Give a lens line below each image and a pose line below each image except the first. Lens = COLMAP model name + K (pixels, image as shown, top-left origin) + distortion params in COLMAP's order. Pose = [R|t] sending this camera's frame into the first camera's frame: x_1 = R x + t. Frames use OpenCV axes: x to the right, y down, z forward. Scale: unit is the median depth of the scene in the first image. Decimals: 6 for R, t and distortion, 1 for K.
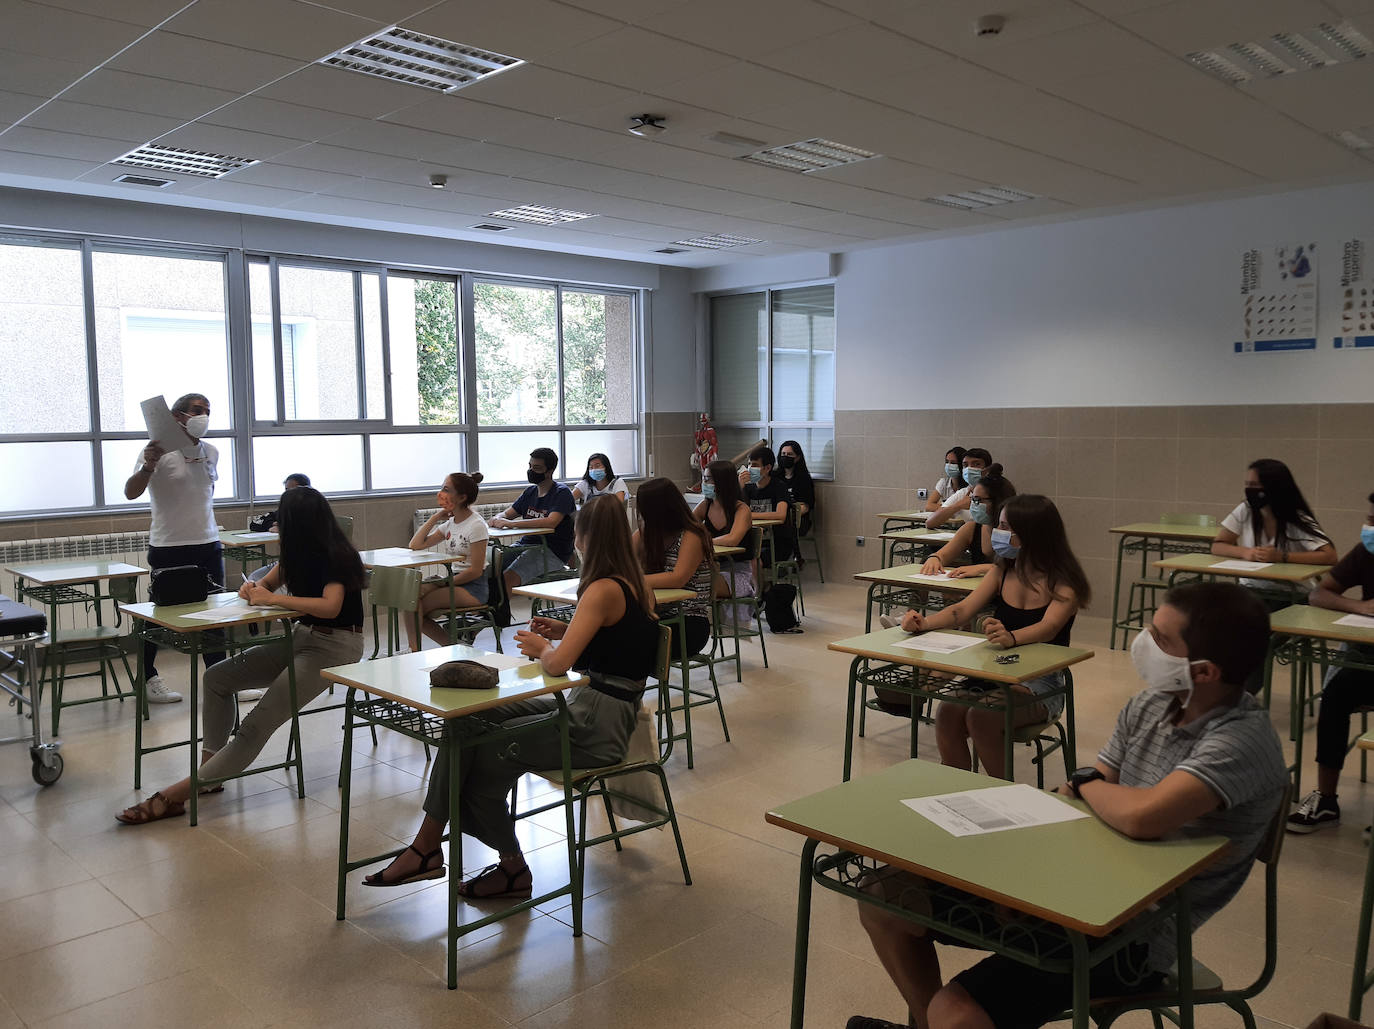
lens RADIAL K [[1111.1, 0, 687.0], [0, 1111.1, 514.5], [0, 0, 1]] dist [0.001246, -0.001470]
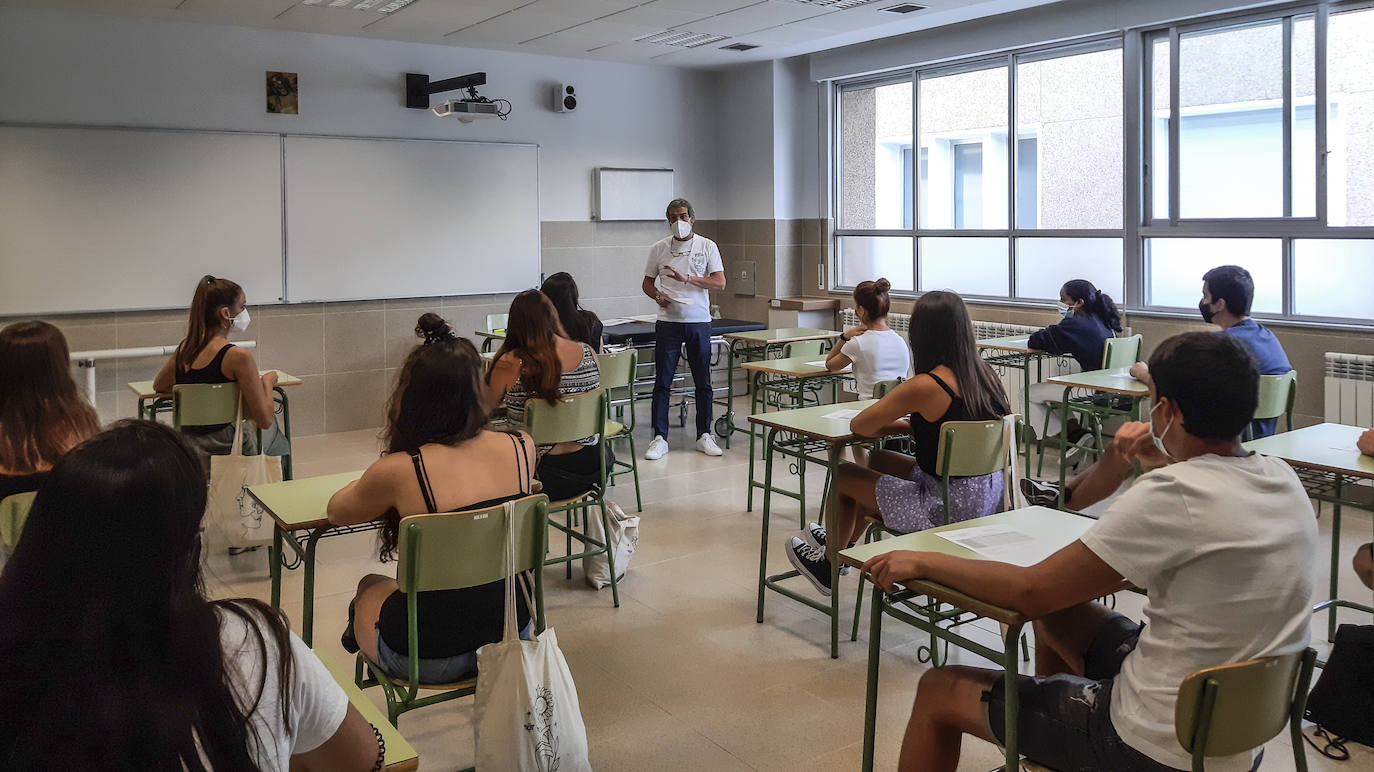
lens RADIAL K [[1088.7, 0, 687.0], [0, 1088.7, 386.0], [0, 0, 1]] dist [-0.004574, -0.001936]
pose [[-0.189943, 0.144986, -0.971031, 0.555025], [-0.084218, 0.982985, 0.163245, -0.064786], [0.978176, 0.112785, -0.174501, 0.809092]]
